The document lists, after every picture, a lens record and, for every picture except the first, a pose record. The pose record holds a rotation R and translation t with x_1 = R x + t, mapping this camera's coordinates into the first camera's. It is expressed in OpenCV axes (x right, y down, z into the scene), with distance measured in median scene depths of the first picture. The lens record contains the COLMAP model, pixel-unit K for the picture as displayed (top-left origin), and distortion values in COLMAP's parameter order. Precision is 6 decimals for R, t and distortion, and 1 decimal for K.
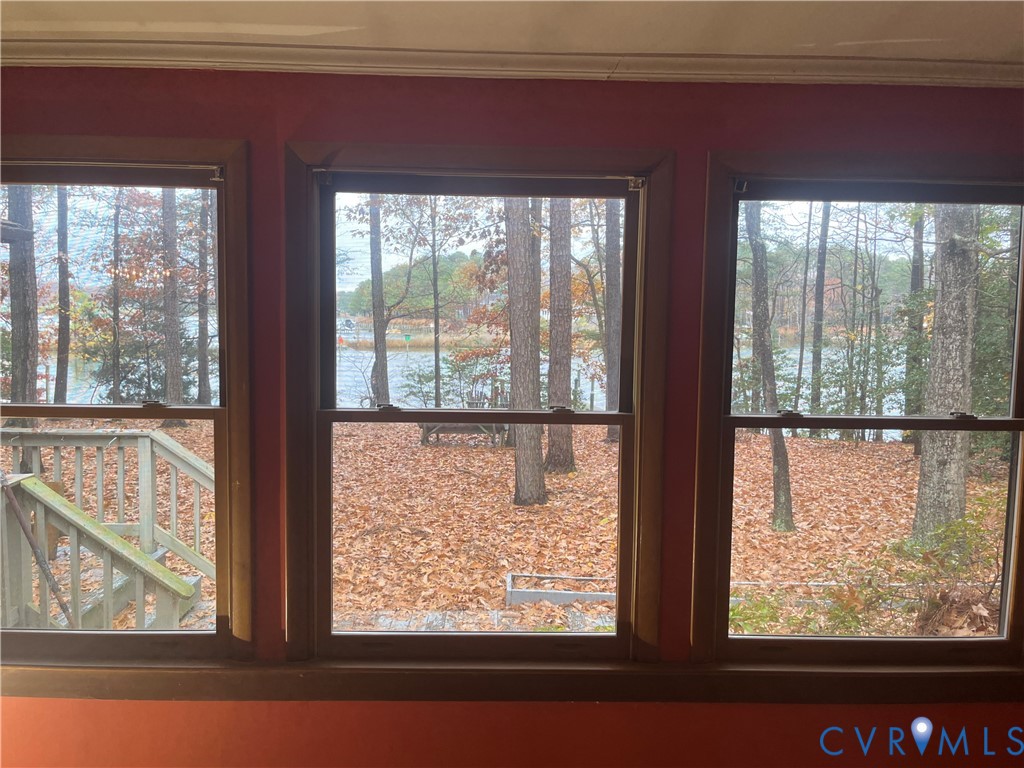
lens RADIAL K [[770.8, 0, 512.7], [0, 770.8, 375.9], [0, 0, 1]] dist [0.077330, -0.102176]
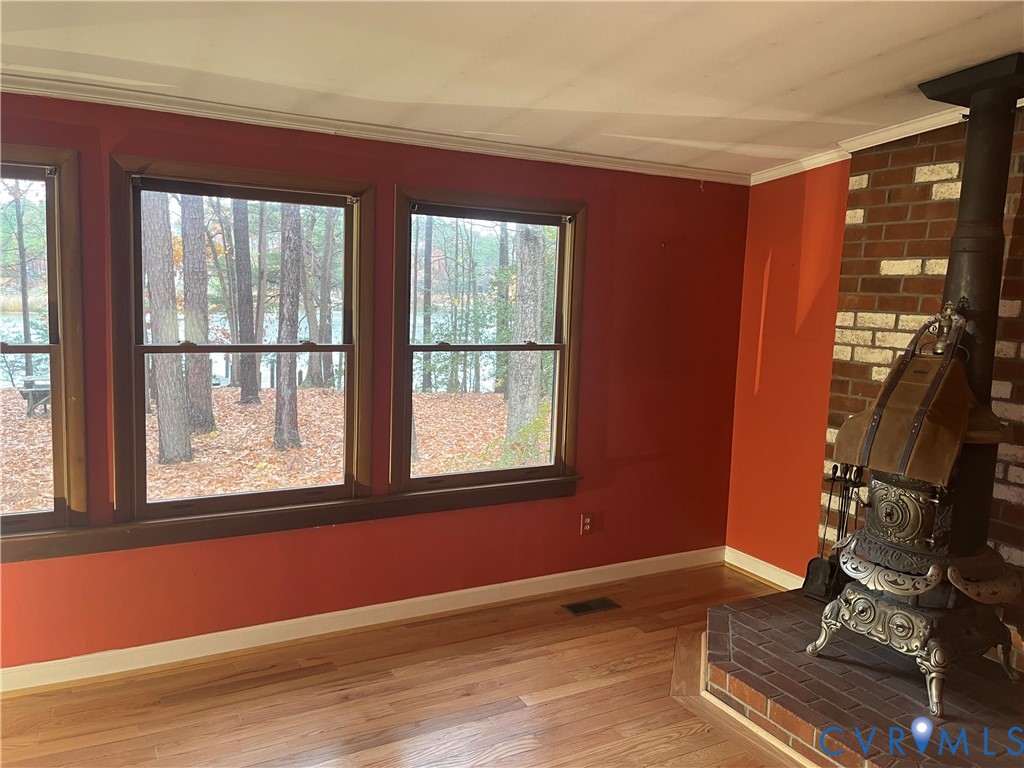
lens RADIAL K [[770.8, 0, 512.7], [0, 770.8, 375.9], [0, 0, 1]] dist [0.077330, -0.102176]
pose [[0.882919, -0.036245, 0.468124, -0.075065], [0.015601, 0.998730, 0.047903, 0.010468], [-0.469266, -0.034992, 0.882363, -0.140672]]
